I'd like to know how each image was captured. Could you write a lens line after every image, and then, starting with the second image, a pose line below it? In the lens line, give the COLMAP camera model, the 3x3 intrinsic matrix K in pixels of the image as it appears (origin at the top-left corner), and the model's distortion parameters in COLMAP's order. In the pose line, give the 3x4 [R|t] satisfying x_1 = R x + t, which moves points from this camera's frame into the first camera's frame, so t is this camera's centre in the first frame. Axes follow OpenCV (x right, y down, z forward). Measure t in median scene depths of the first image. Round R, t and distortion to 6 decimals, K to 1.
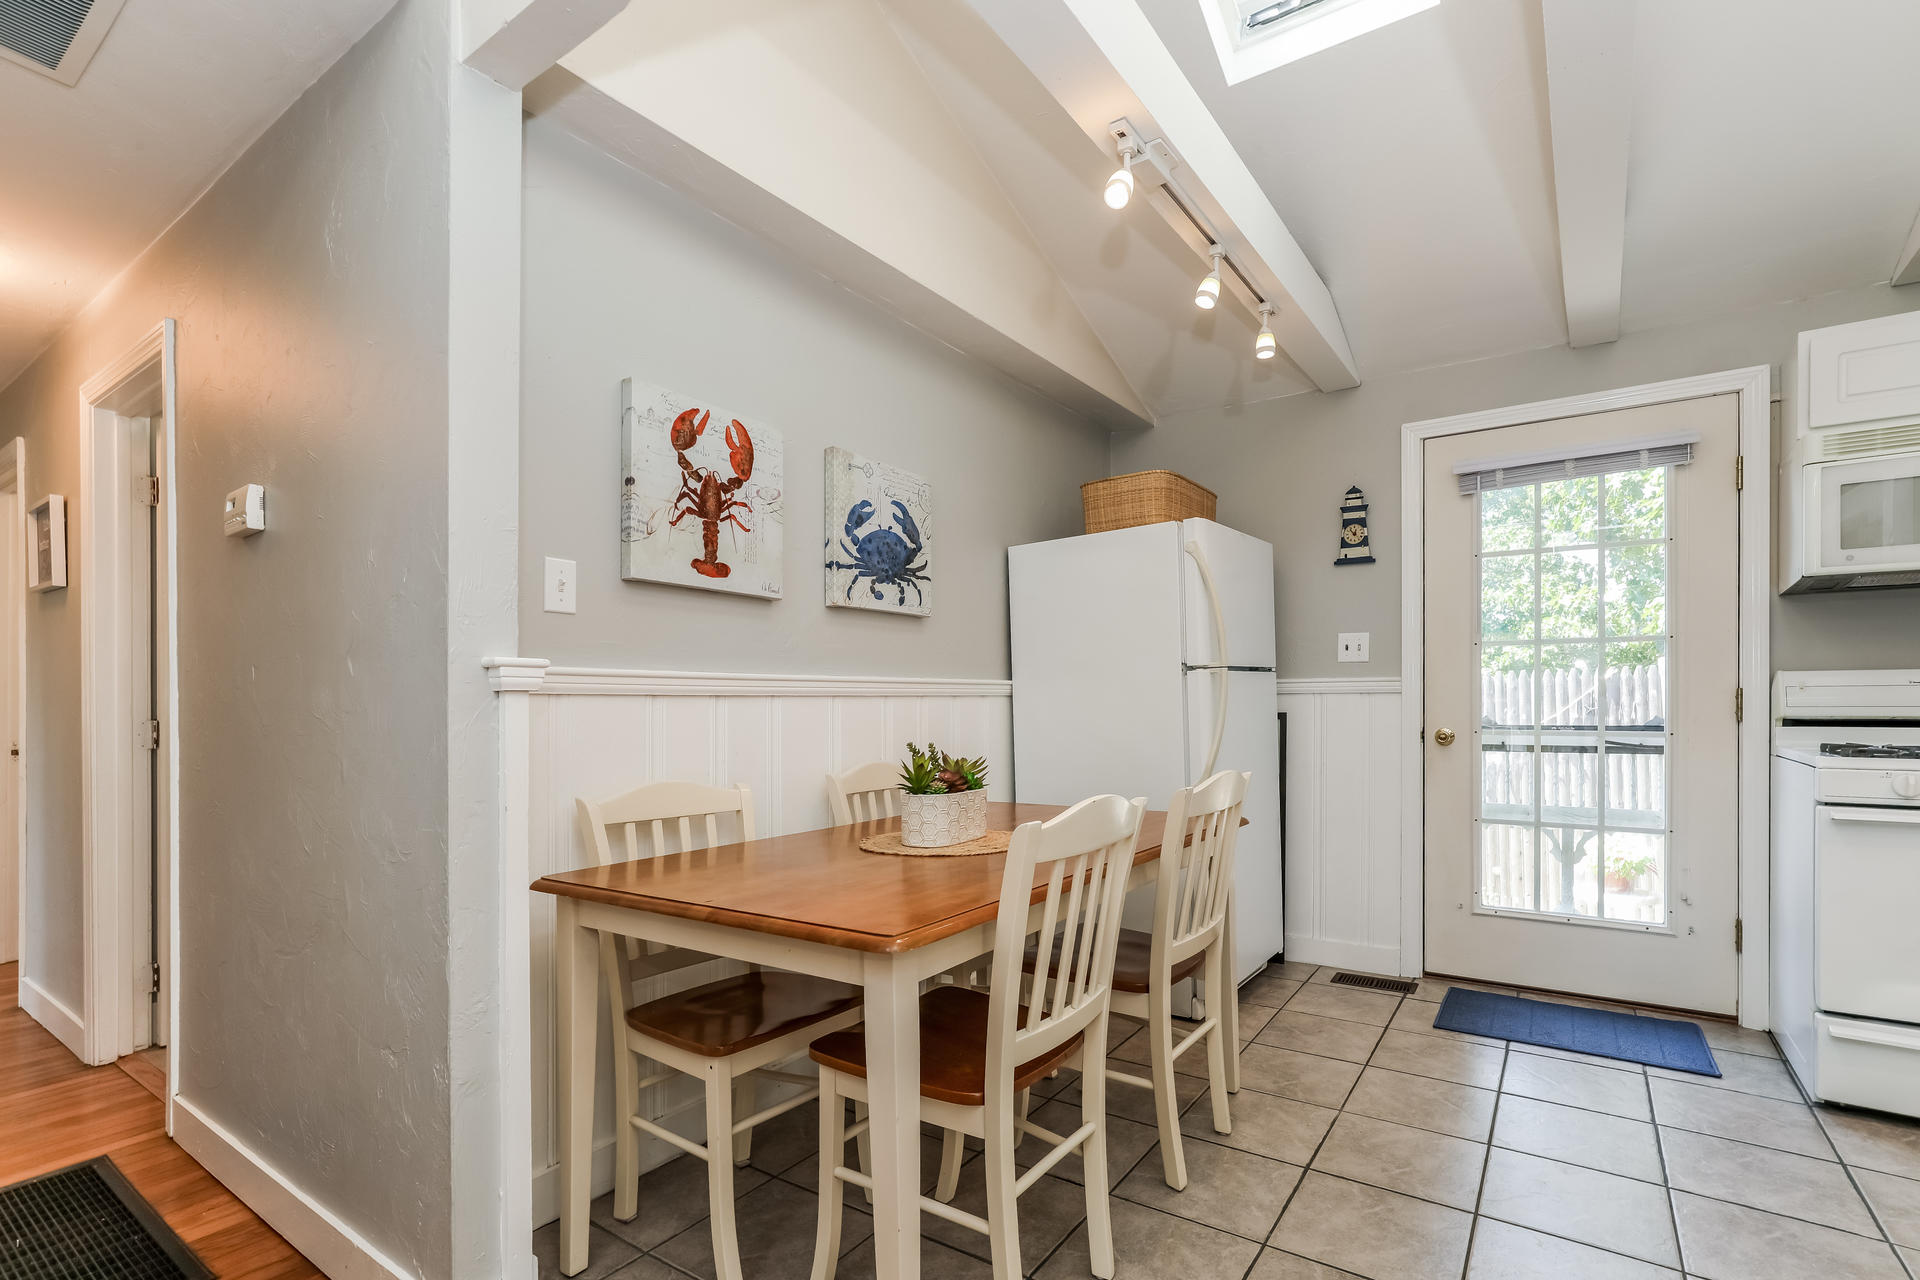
lens RADIAL K [[937.1, 0, 957.7], [0, 937.1, 735.0], [0, 0, 1]] dist [0.001518, 0.000459]
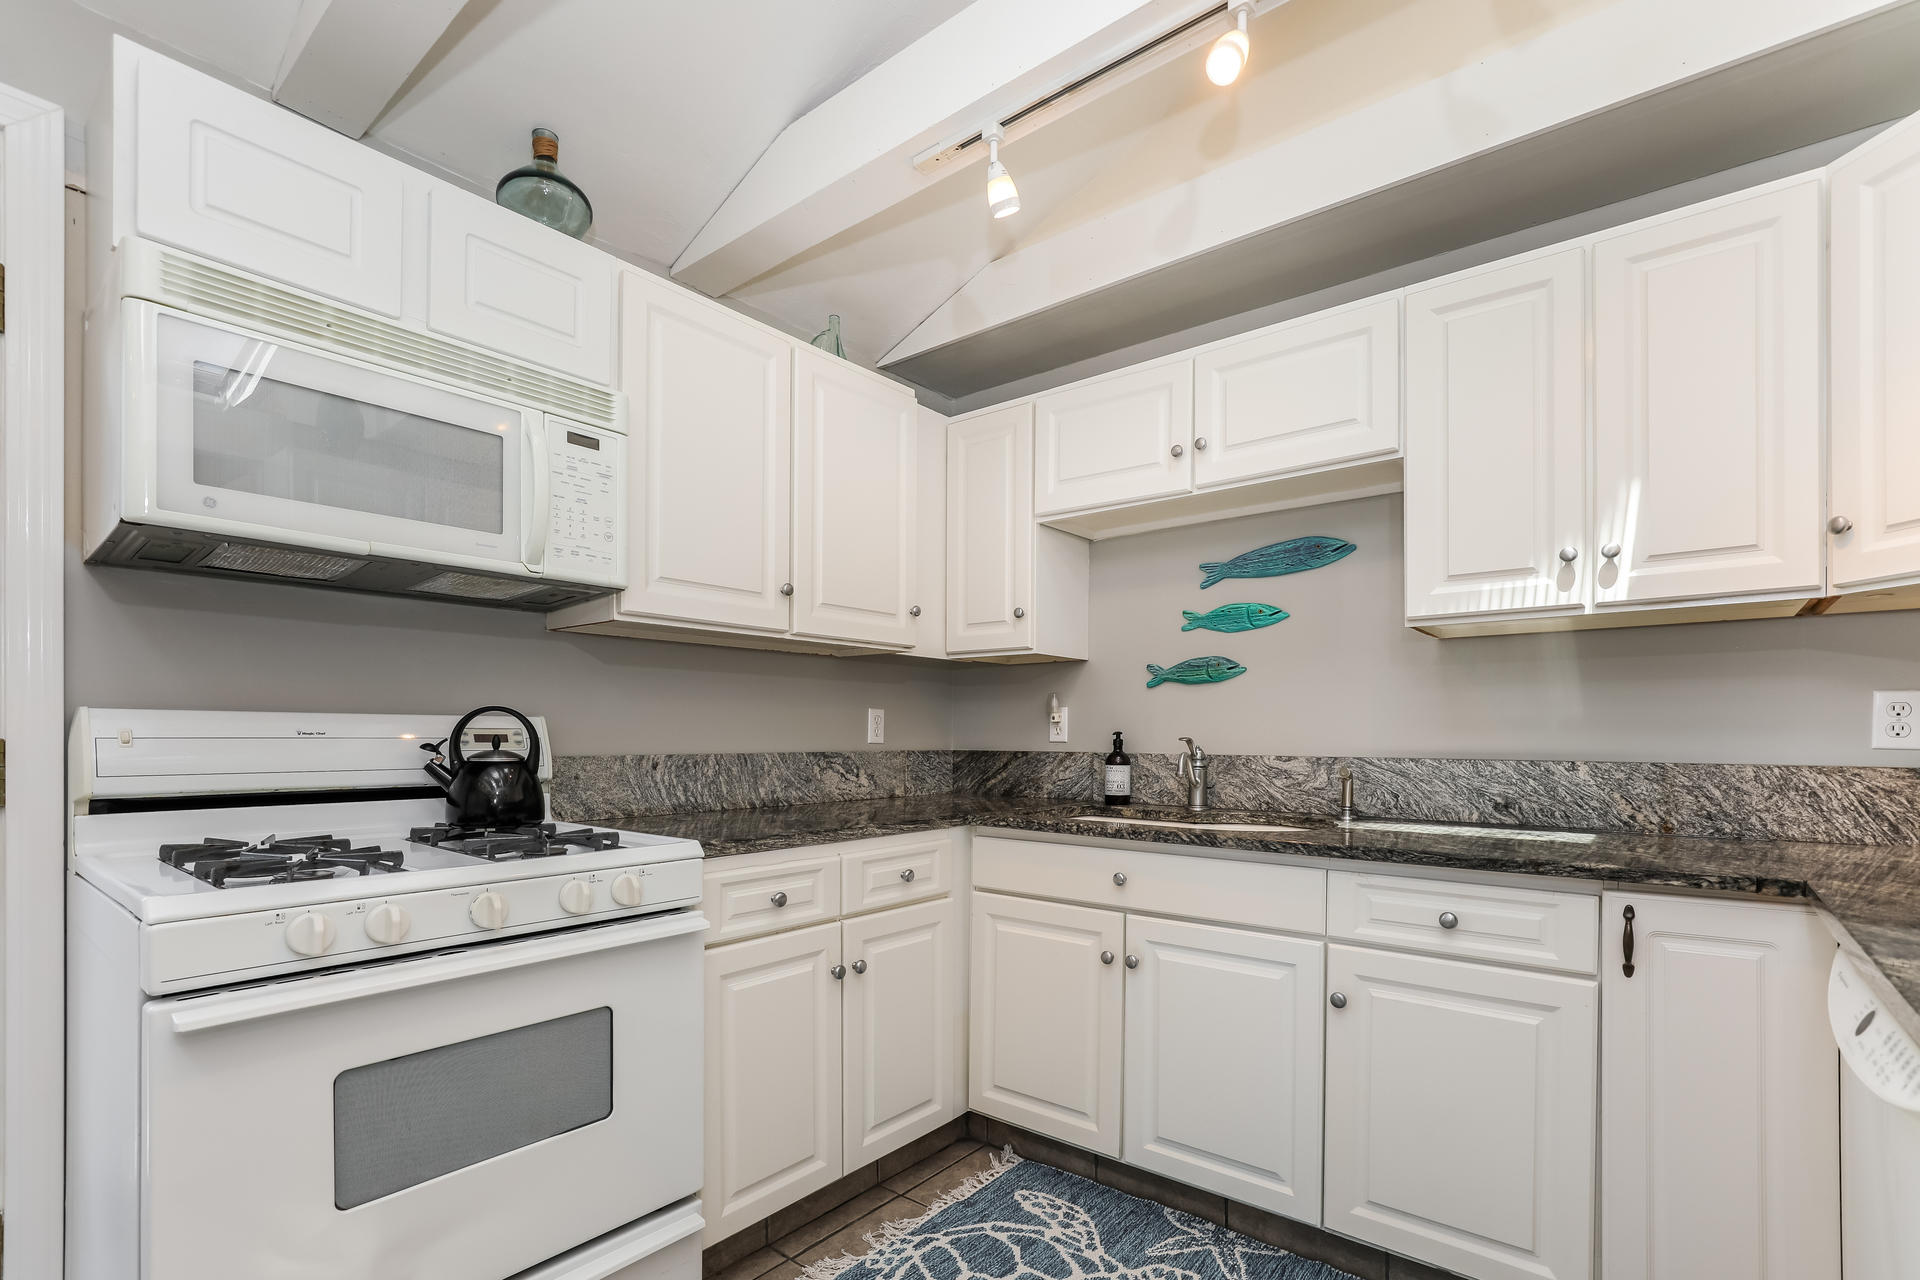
lens RADIAL K [[834.3, 0, 870.4], [0, 834.3, 713.6], [0, 0, 1]] dist [0.002970, 0.000318]
pose [[0.139161, 0.024778, 0.989960, 0.458749], [0.023413, 0.999325, -0.028303, -0.039617], [-0.989993, 0.027116, 0.138487, 0.484970]]
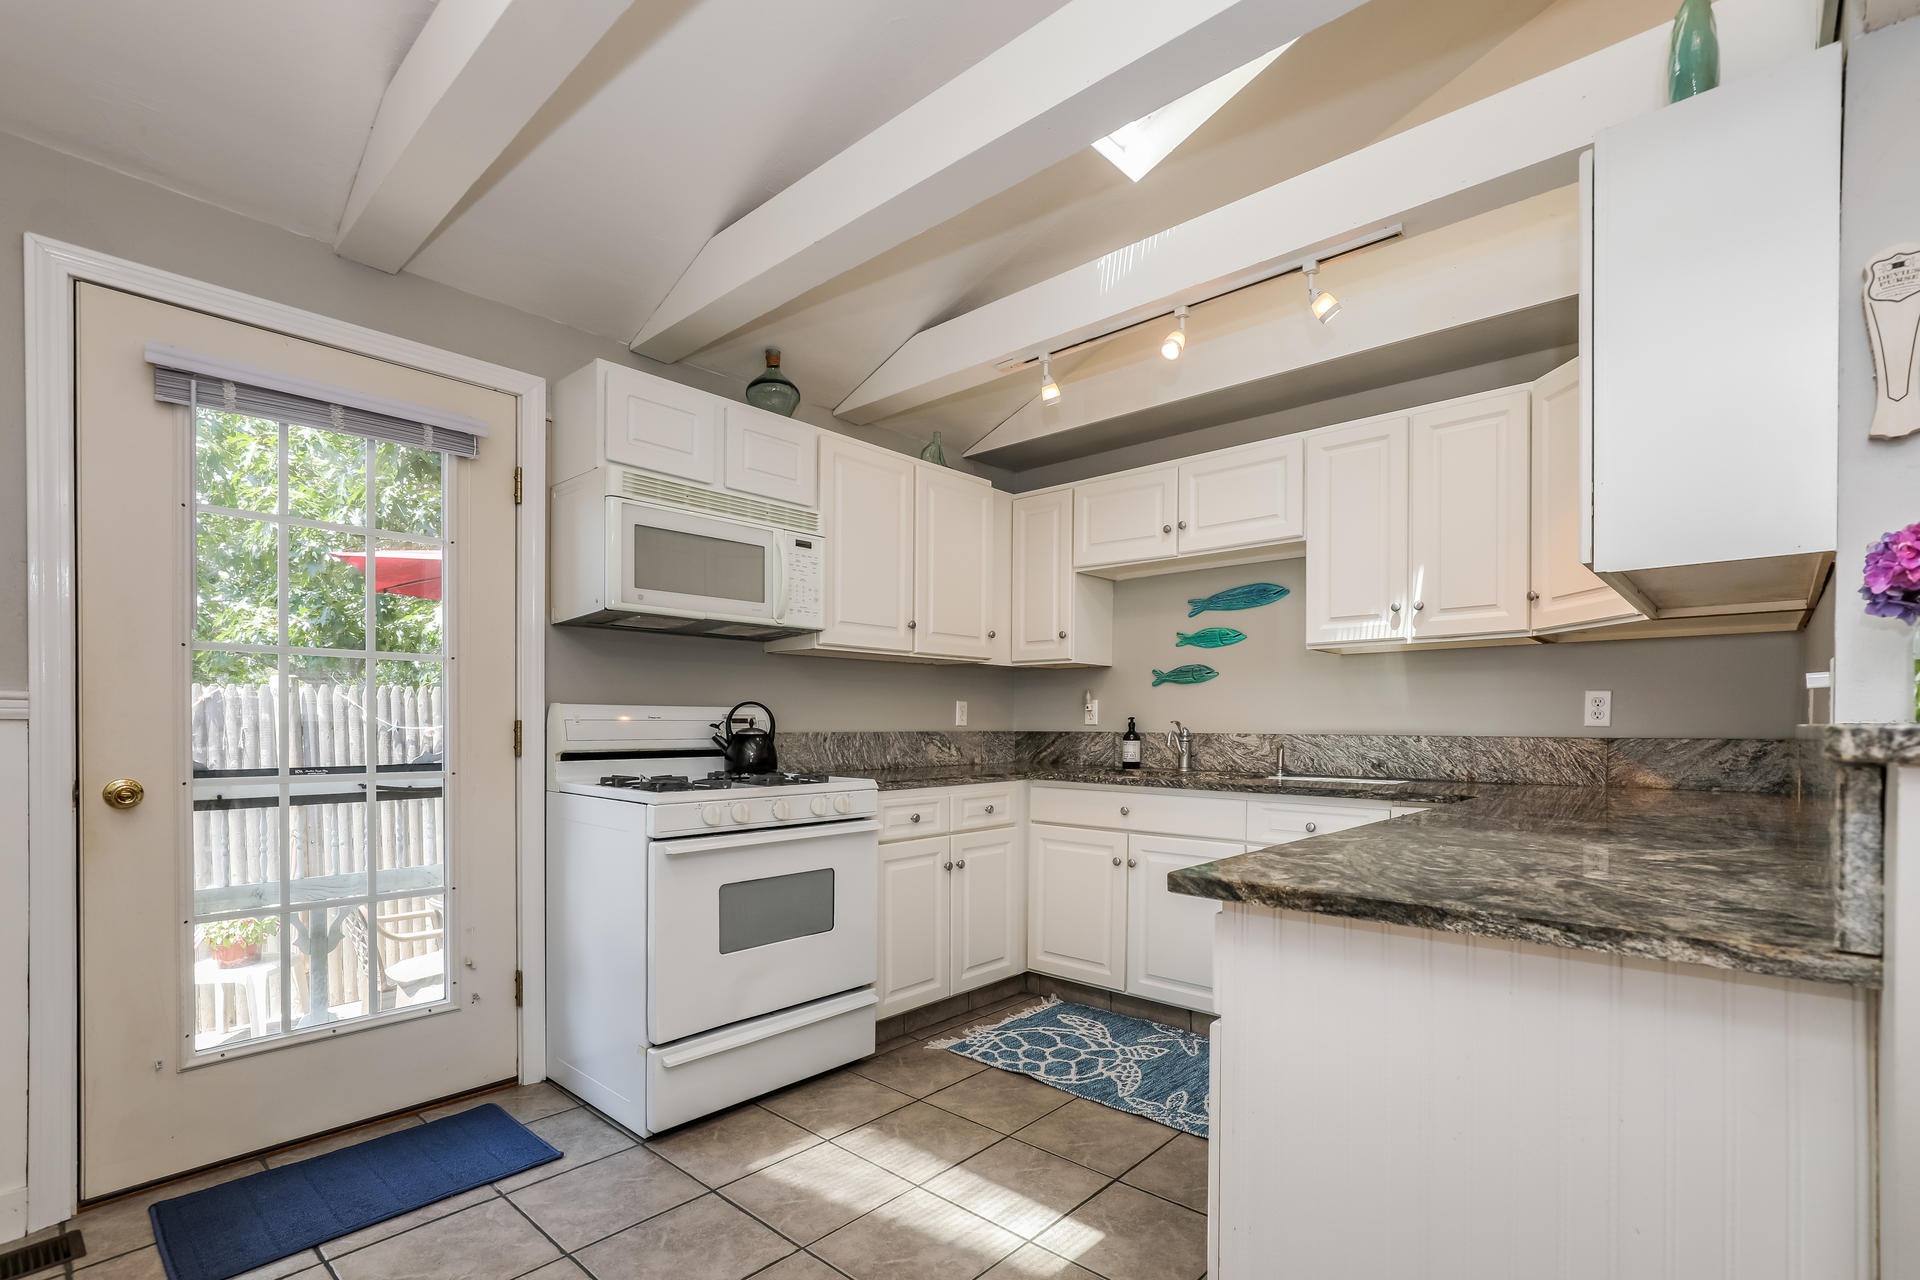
lens RADIAL K [[895.4, 0, 955.1], [0, 895.4, 732.0], [0, 0, 1]] dist [-0.000319, 0.000024]
pose [[0.092841, -0.009746, 0.995633, -0.000524], [0.025279, 0.999653, 0.007428, -0.033755], [-0.995360, 0.024479, 0.093055, 0.488197]]
